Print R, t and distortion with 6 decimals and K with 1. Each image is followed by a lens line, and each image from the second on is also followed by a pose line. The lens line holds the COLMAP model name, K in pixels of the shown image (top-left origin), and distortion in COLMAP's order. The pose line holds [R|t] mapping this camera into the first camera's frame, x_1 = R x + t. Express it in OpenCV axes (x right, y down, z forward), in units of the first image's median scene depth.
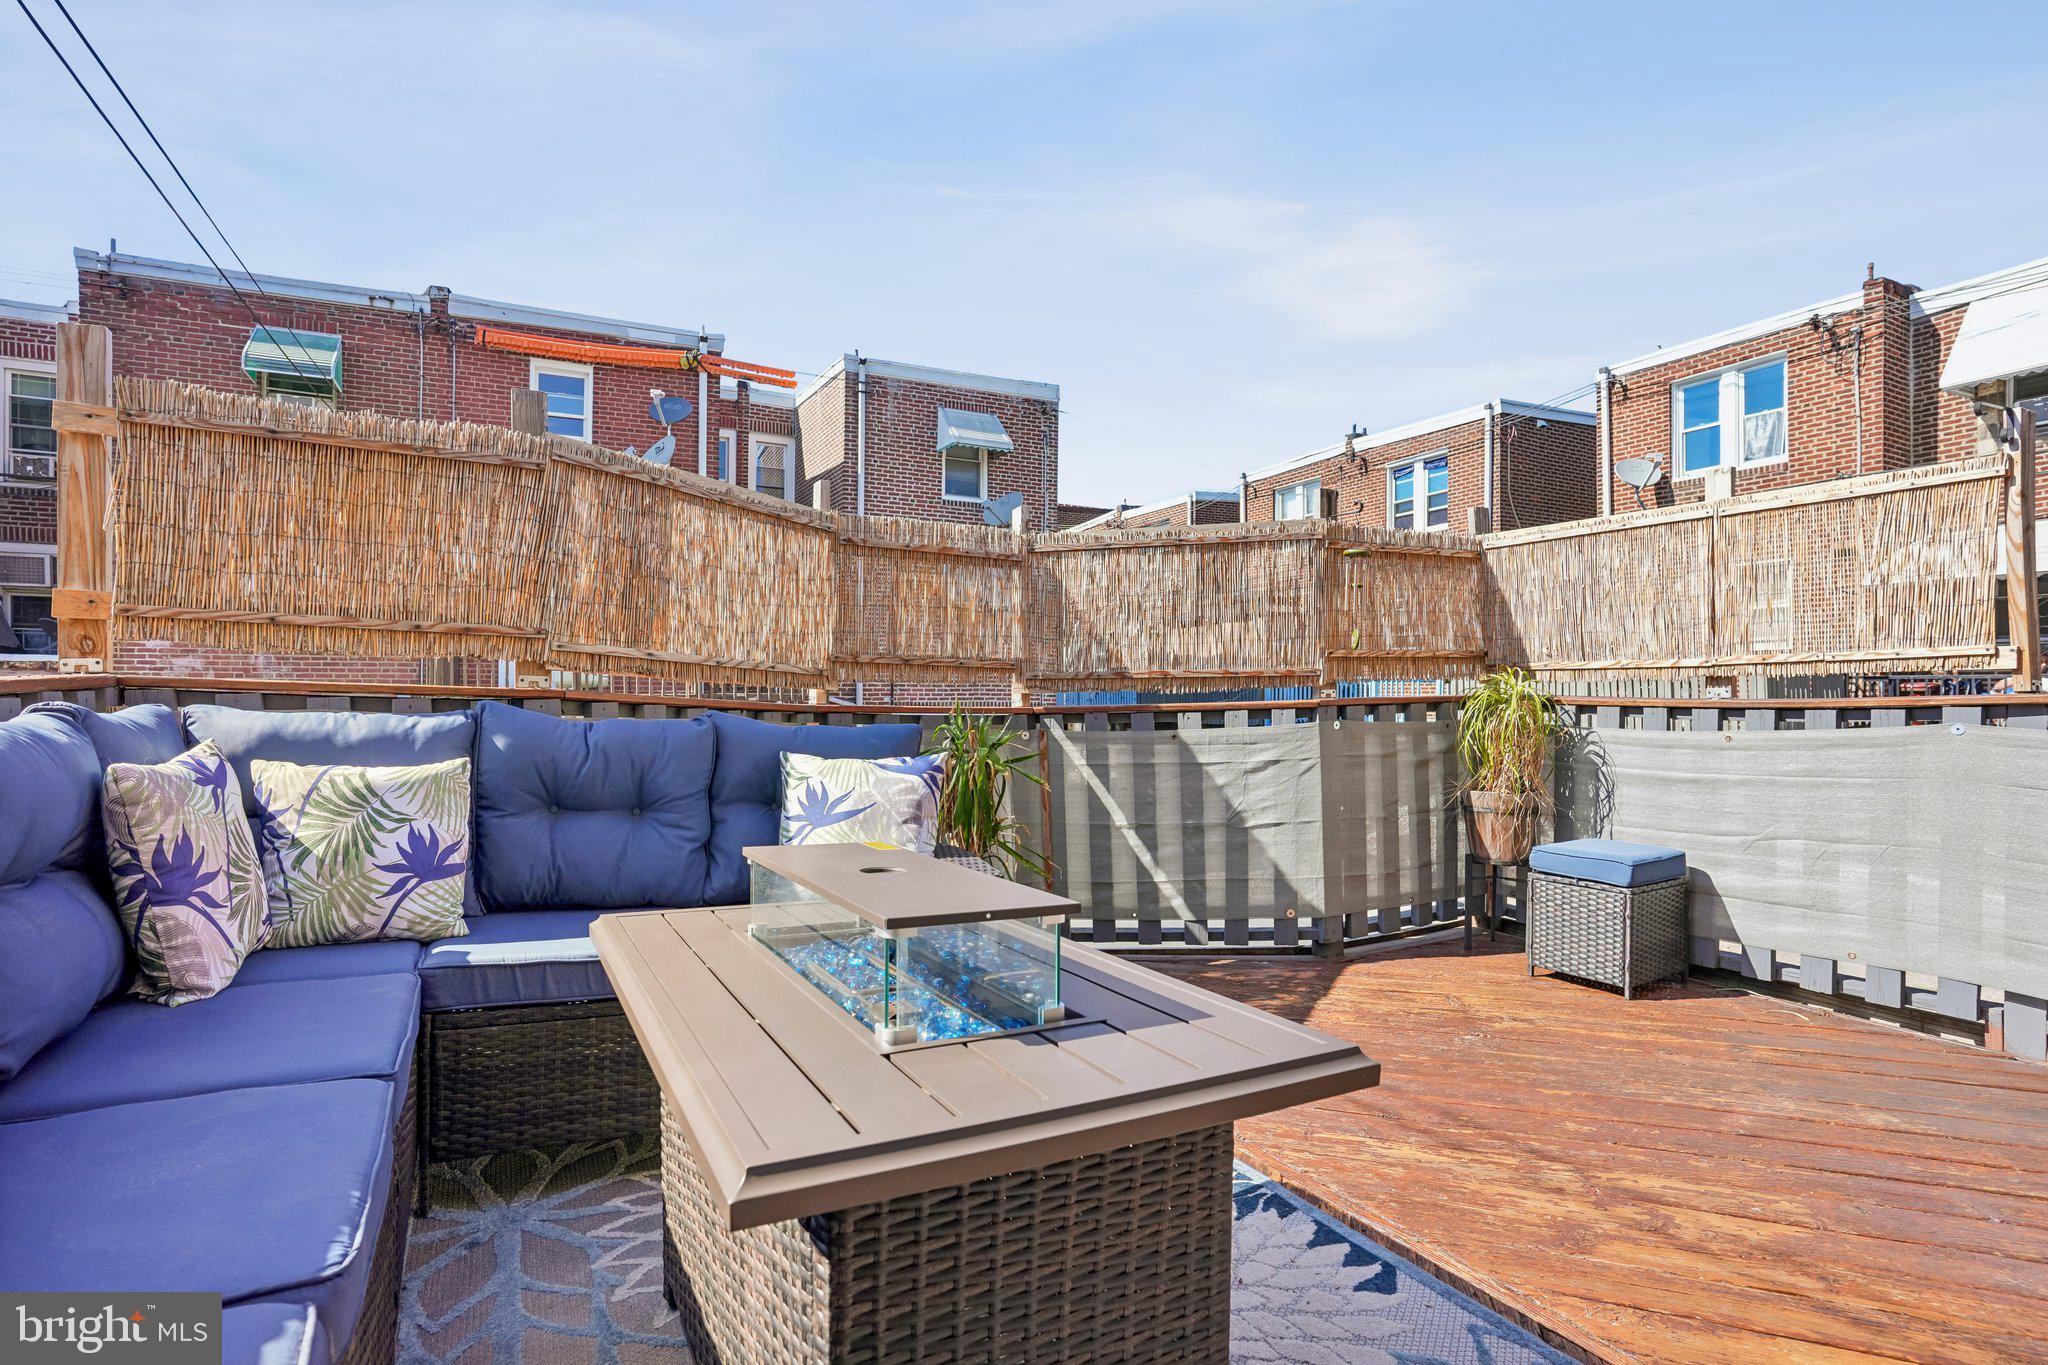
lens RADIAL K [[1005.6, 0, 1020.5], [0, 1005.6, 675.1], [0, 0, 1]] dist [-0.082327, 0.033671]
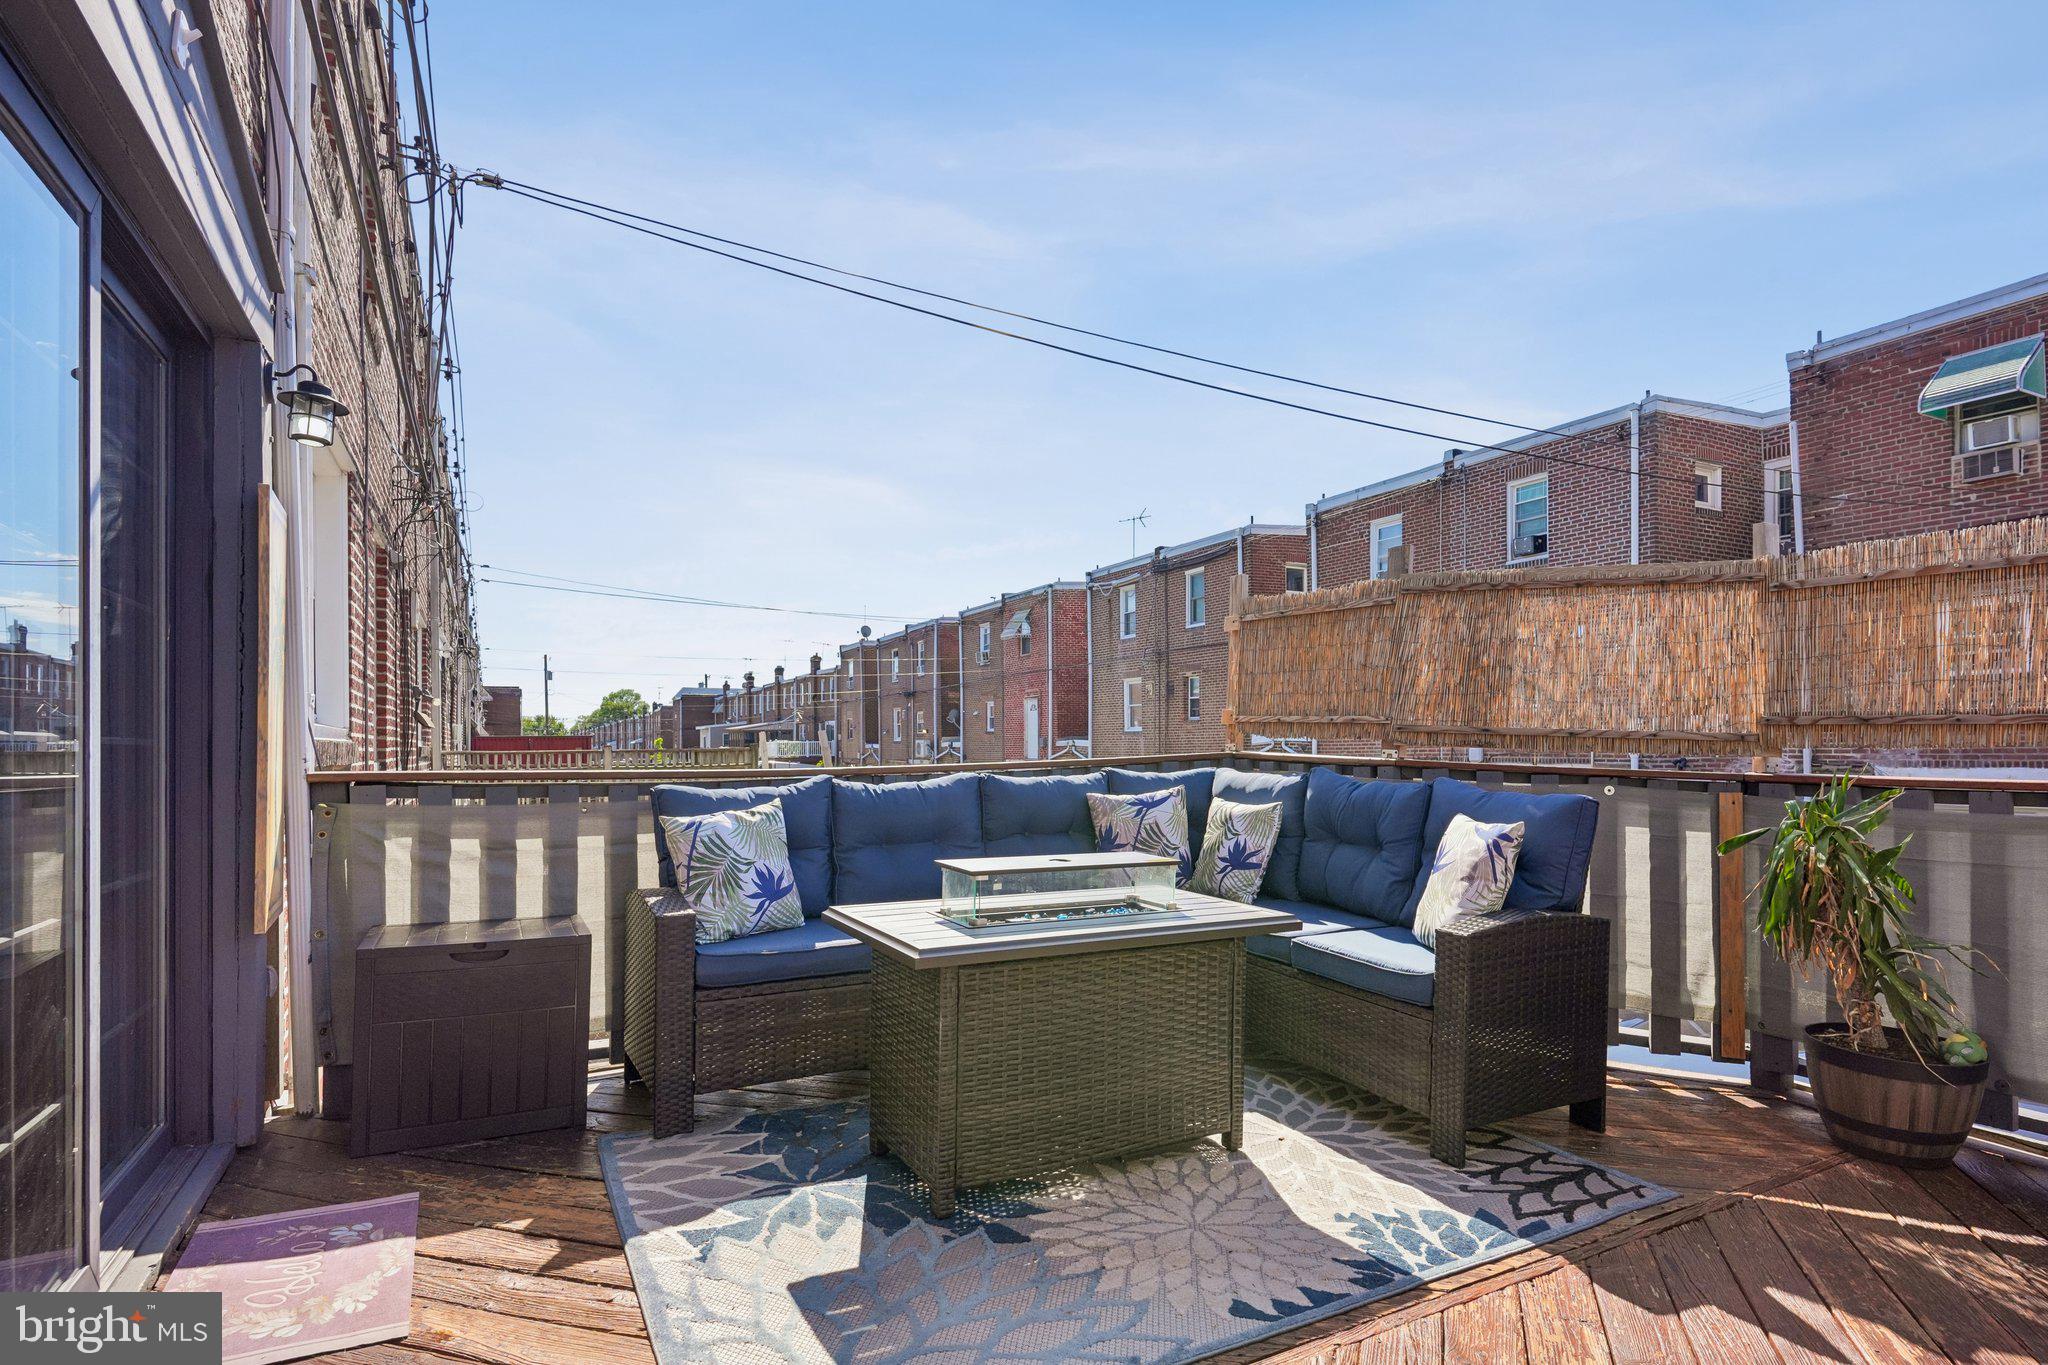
lens RADIAL K [[1005.6, 0, 1020.5], [0, 1005.6, 675.1], [0, 0, 1]] dist [-0.082327, 0.033671]
pose [[0.008095, -0.073518, -0.997261, 0.661954], [0.023868, 0.997024, -0.073307, -0.009622], [0.999682, -0.023209, 0.009826, 0.323748]]
